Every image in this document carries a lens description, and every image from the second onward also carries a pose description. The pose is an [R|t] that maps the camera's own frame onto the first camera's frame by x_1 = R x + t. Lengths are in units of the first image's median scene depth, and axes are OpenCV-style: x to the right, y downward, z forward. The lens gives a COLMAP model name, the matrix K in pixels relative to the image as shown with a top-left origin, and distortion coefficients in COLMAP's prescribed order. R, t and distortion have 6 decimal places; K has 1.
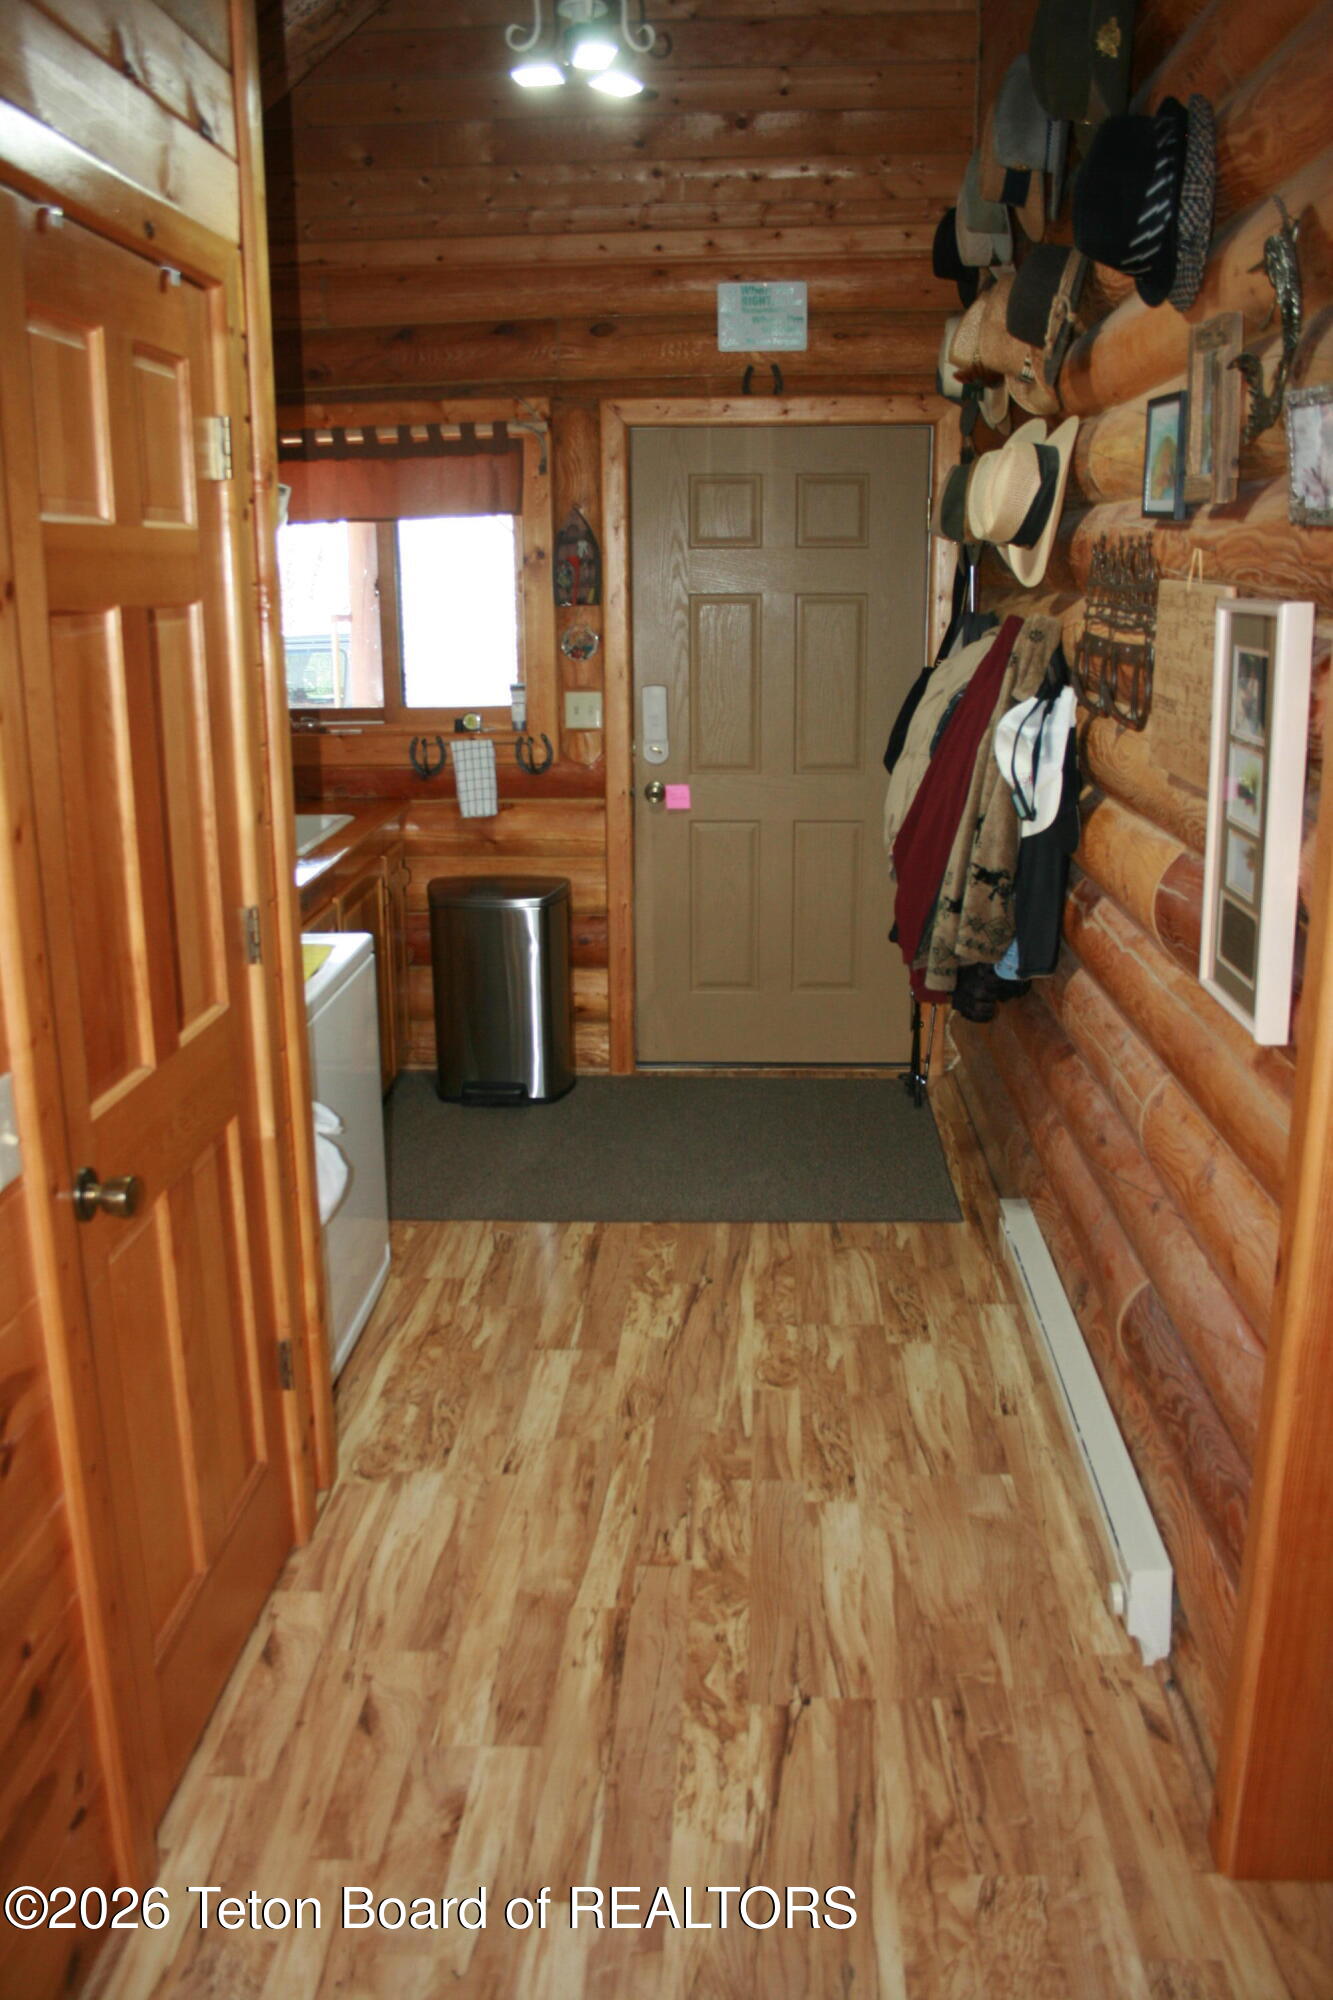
lens RADIAL K [[1641.2, 0, 666.5], [0, 1641.2, 1000.0], [0, 0, 1]] dist [-0.167131, 0.121844]
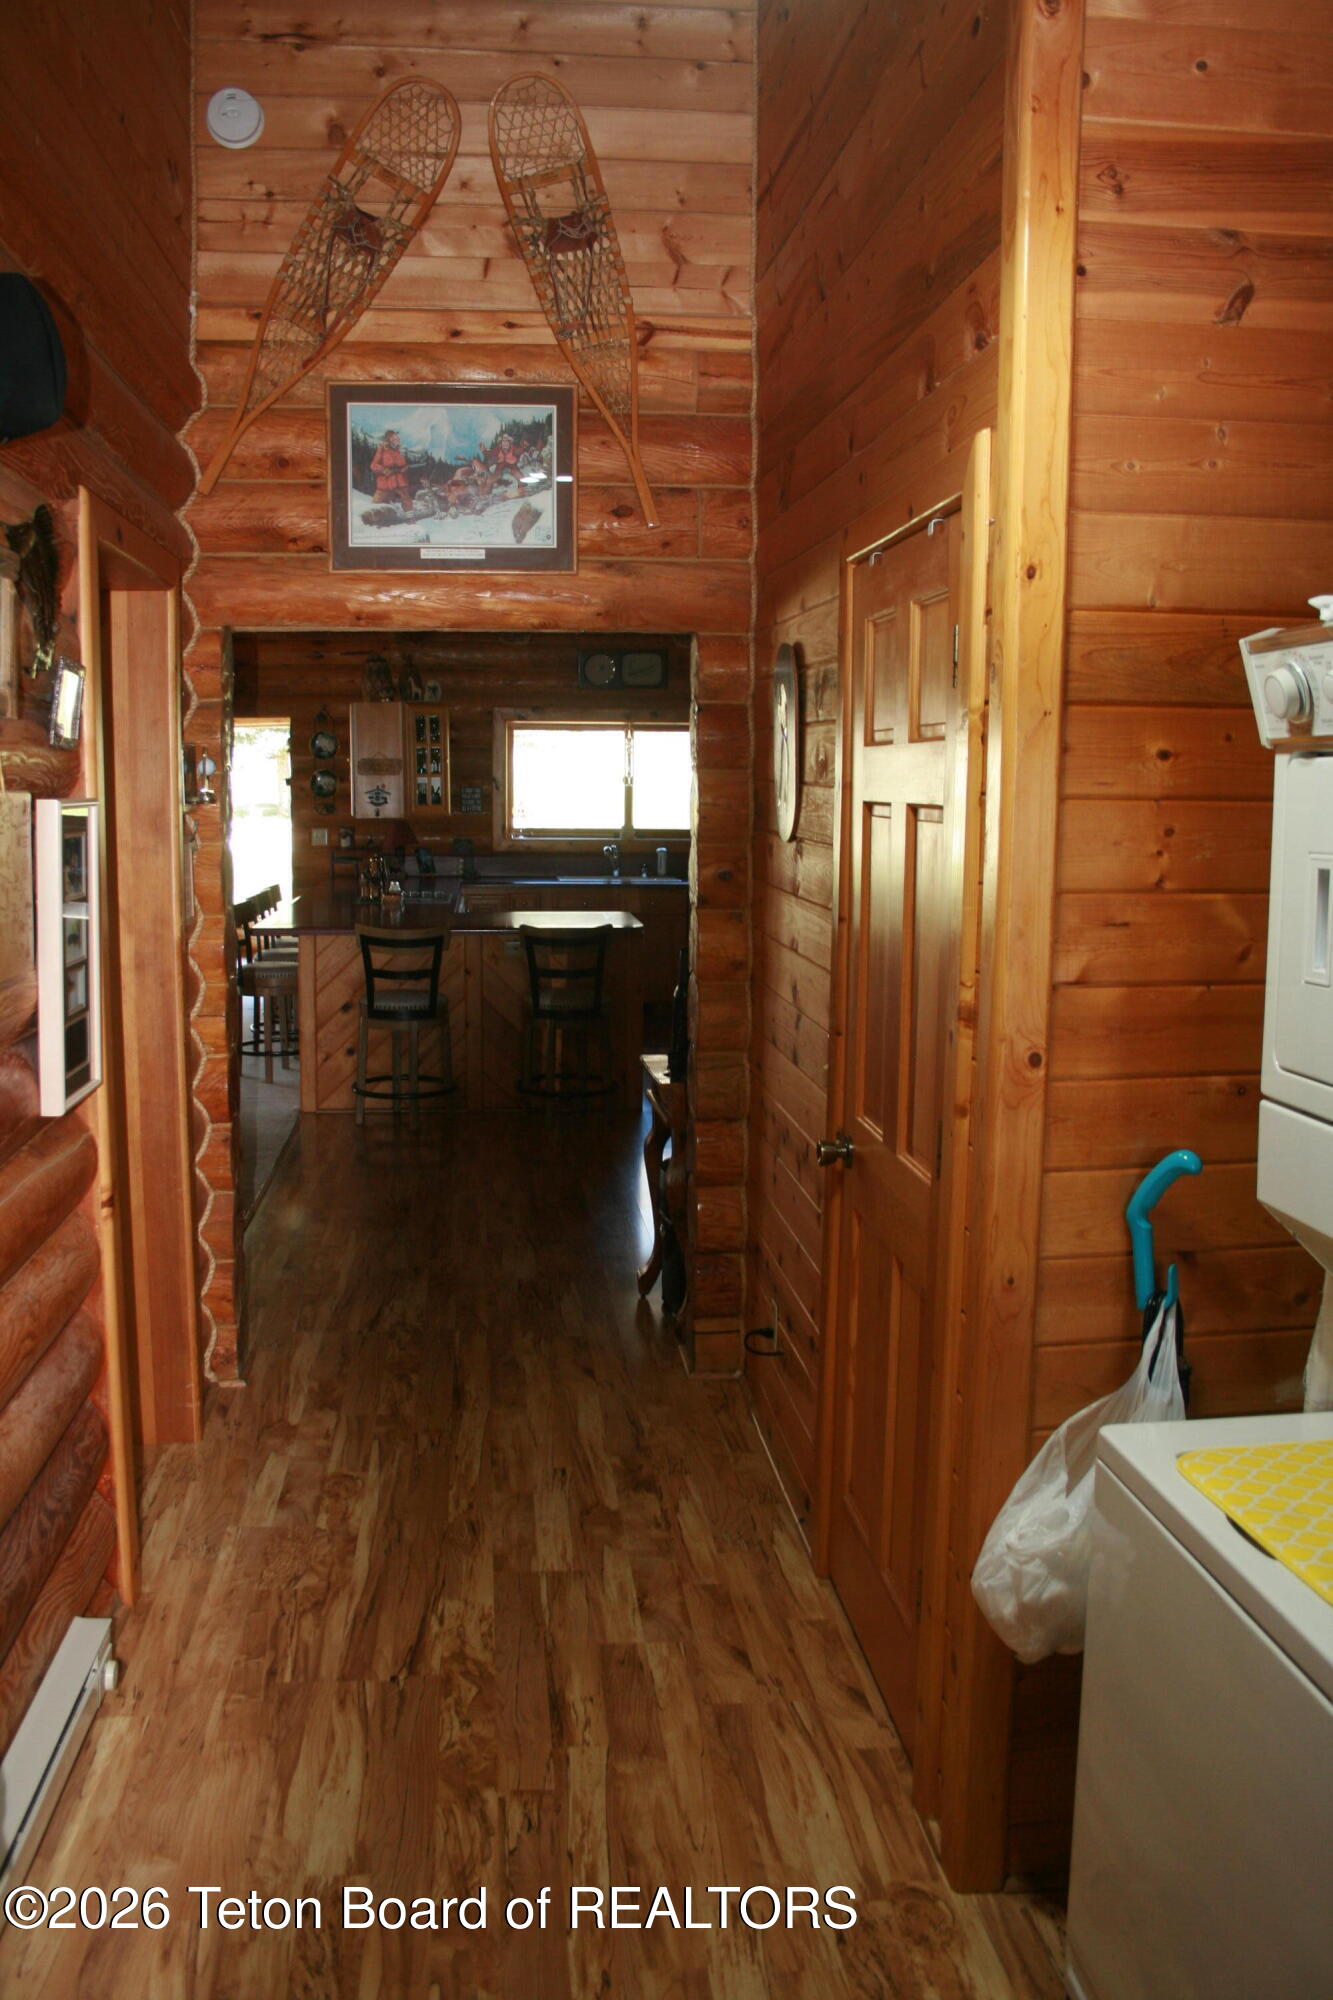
lens RADIAL K [[1641.2, 0, 666.5], [0, 1641.2, 1000.0], [0, 0, 1]] dist [-0.167131, 0.121844]
pose [[-0.986360, 0.018285, -0.163586, 0.070216], [-0.045089, 0.925787, 0.375348, -0.503475], [0.158309, 0.377604, -0.912334, 1.914859]]
